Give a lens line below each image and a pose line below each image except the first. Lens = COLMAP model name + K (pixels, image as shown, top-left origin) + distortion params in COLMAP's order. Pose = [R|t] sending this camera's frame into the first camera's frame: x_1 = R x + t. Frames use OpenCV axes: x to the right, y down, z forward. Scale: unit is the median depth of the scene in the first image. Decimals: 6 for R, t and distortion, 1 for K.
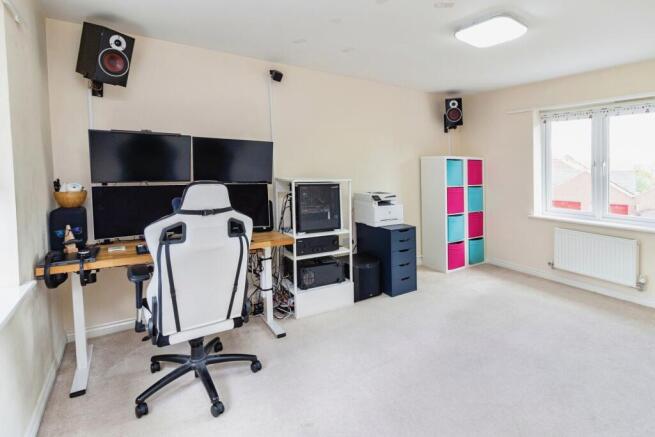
lens RADIAL K [[306.3, 0, 327.3], [0, 306.3, 229.4], [0, 0, 1]] dist [0.000127, 0.000010]
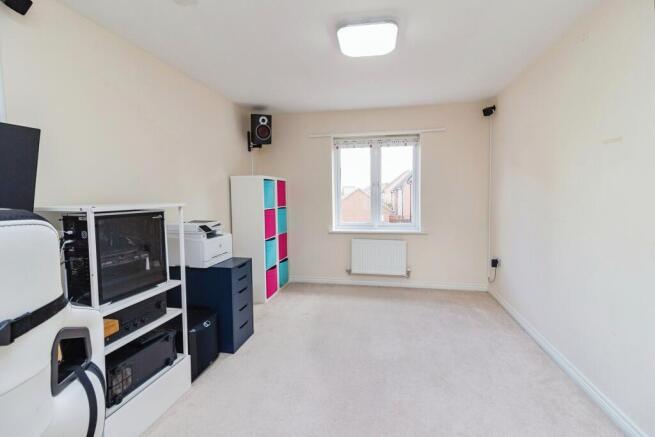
lens RADIAL K [[306.3, 0, 327.3], [0, 306.3, 229.4], [0, 0, 1]] dist [0.000127, 0.000010]
pose [[0.694748, -0.100074, 0.712257, -0.151023], [0.159507, 0.987052, -0.016902, -0.039323], [-0.701343, 0.125352, 0.701715, 0.267593]]
